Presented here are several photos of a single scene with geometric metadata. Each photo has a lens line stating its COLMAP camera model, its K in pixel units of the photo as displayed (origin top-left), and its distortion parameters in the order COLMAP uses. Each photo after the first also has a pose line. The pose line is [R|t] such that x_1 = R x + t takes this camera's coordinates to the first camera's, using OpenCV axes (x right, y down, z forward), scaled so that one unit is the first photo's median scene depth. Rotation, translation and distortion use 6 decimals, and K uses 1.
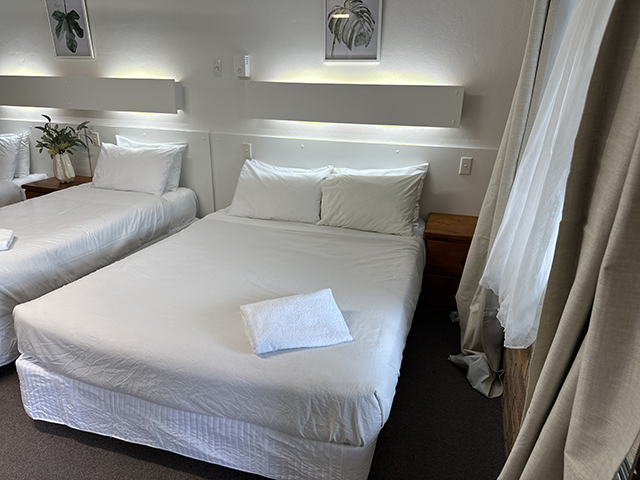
lens RADIAL K [[449.0, 0, 311.0], [0, 449.0, 238.9], [0, 0, 1]] dist [0.079635, -0.109505]
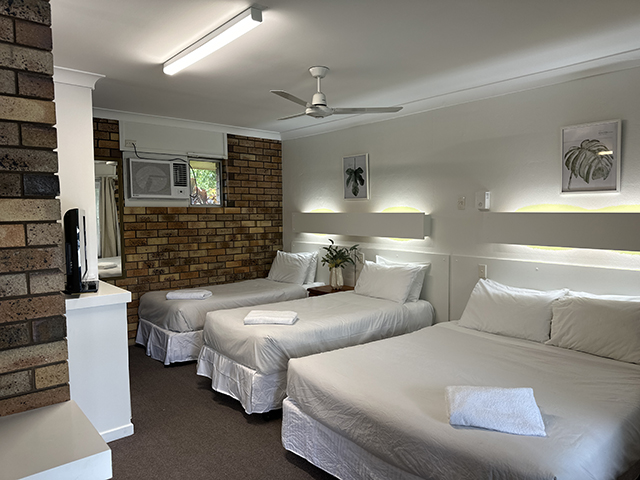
lens RADIAL K [[449.0, 0, 311.0], [0, 449.0, 238.9], [0, 0, 1]] dist [0.079635, -0.109505]
pose [[0.846184, 0.015492, -0.532665, 0.105464], [-0.168651, 0.955983, -0.240113, 0.074700], [0.505499, 0.293014, 0.811550, -0.155913]]
